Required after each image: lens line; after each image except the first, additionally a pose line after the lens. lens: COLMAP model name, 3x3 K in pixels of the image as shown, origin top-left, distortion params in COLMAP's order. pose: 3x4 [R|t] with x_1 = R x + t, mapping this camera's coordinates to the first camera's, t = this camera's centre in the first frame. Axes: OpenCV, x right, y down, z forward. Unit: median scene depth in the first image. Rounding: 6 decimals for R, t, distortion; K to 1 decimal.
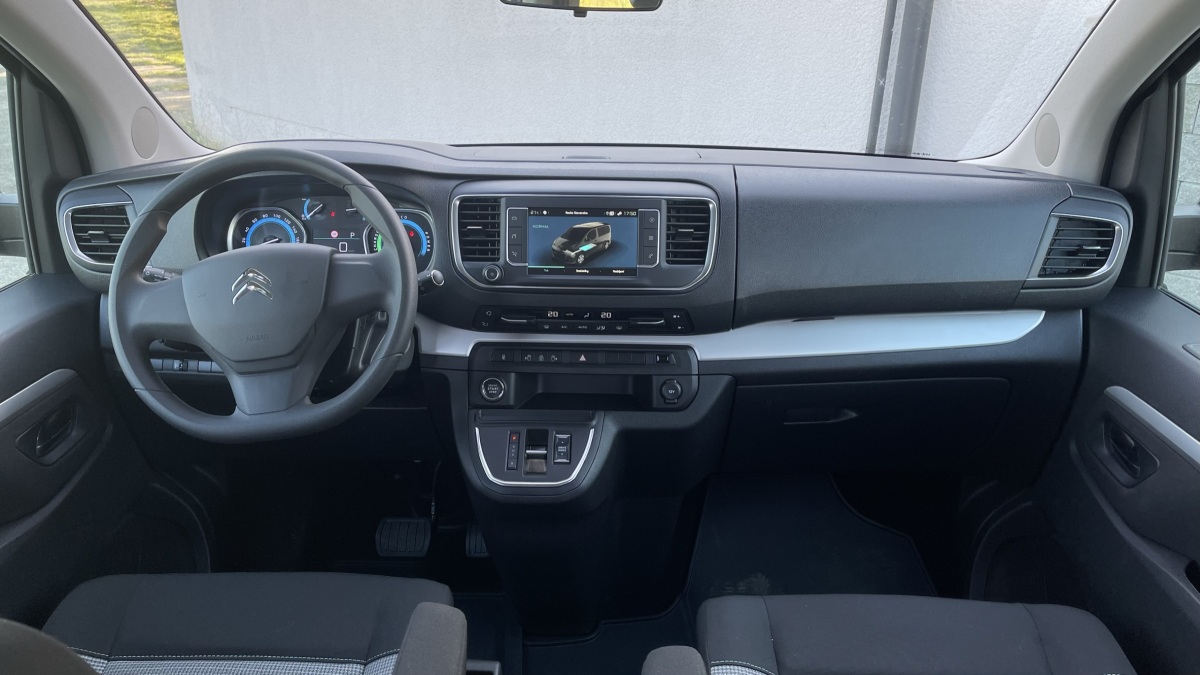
lens RADIAL K [[875.5, 0, 600.0], [0, 875.5, 337.5], [0, 0, 1]] dist [0.047201, -0.002993]
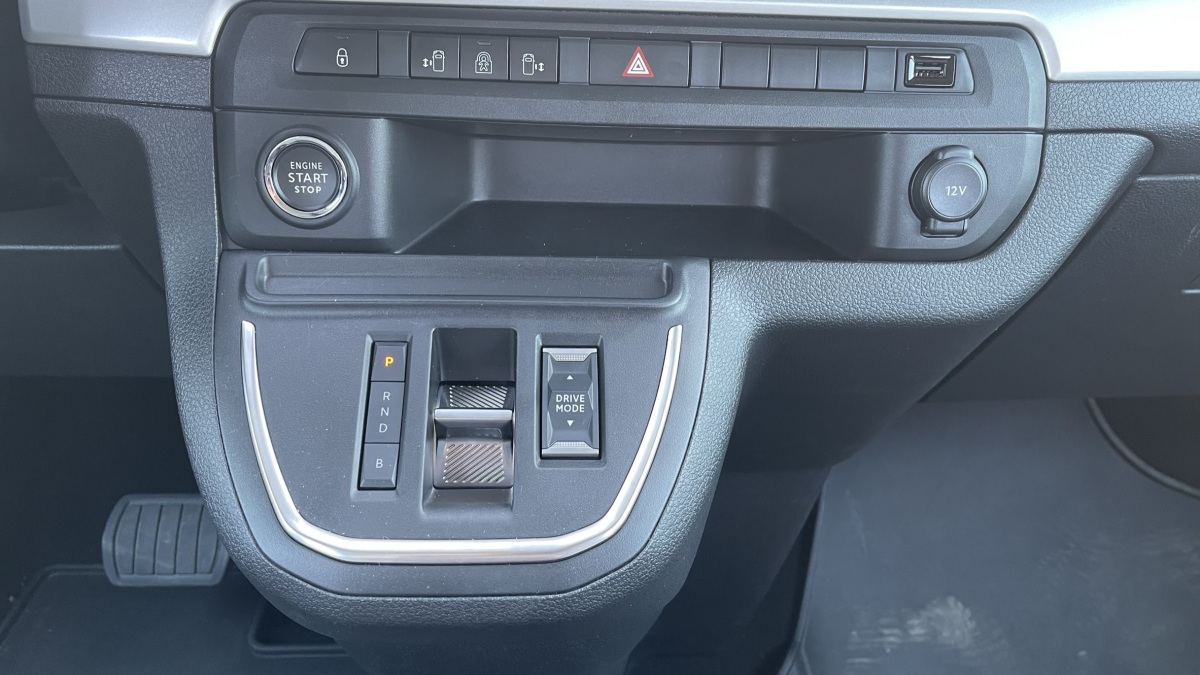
lens RADIAL K [[883.4, 0, 594.3], [0, 883.4, 339.6], [0, 0, 1]] dist [0.042466, -0.007231]
pose [[0.997684, -0.005841, 0.067771, -0.052381], [-0.006745, 0.982901, 0.184010, 0.056619], [-0.067687, -0.184041, 0.980585, 0.716235]]
